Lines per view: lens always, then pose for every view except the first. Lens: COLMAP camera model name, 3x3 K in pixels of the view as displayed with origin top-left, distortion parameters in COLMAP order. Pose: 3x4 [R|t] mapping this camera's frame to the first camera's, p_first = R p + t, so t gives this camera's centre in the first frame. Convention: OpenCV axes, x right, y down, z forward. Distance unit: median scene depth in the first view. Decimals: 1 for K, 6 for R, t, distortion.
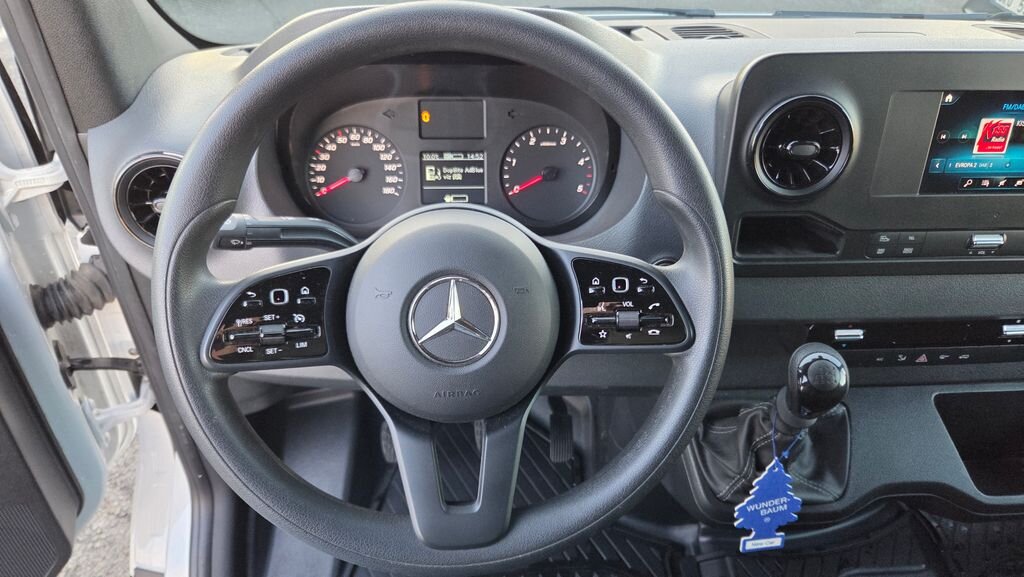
lens RADIAL K [[686.6, 0, 511.1], [0, 686.6, 288.8], [0, 0, 1]] dist [0.023486, -0.009367]
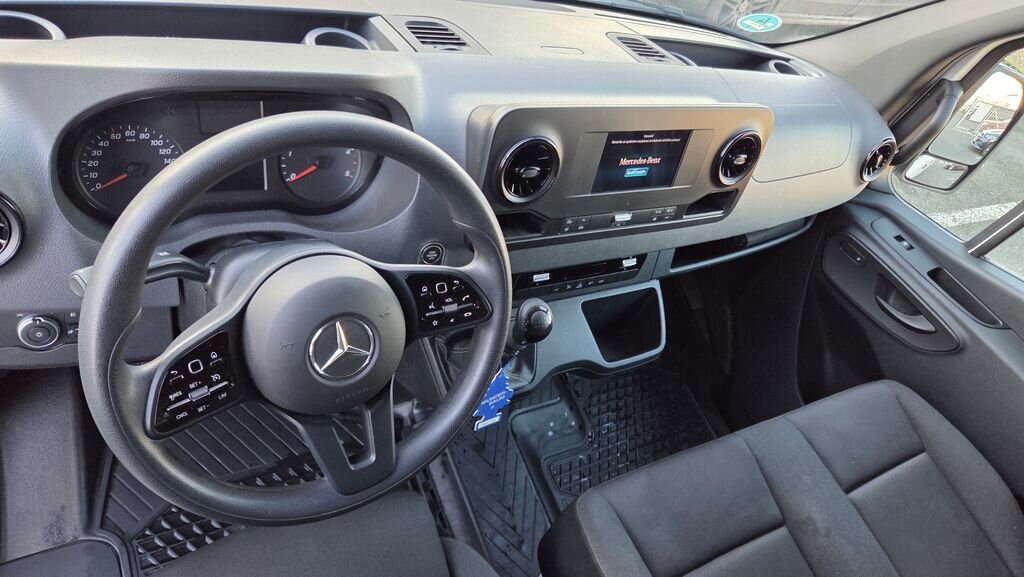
lens RADIAL K [[686.6, 0, 510.2], [0, 686.6, 288.1], [0, 0, 1]] dist [0.023486, -0.009367]
pose [[0.859591, -0.114988, 0.497876, -0.279014], [0.000294, 0.974462, 0.224551, -0.226768], [-0.510982, -0.192876, 0.837673, -0.177673]]
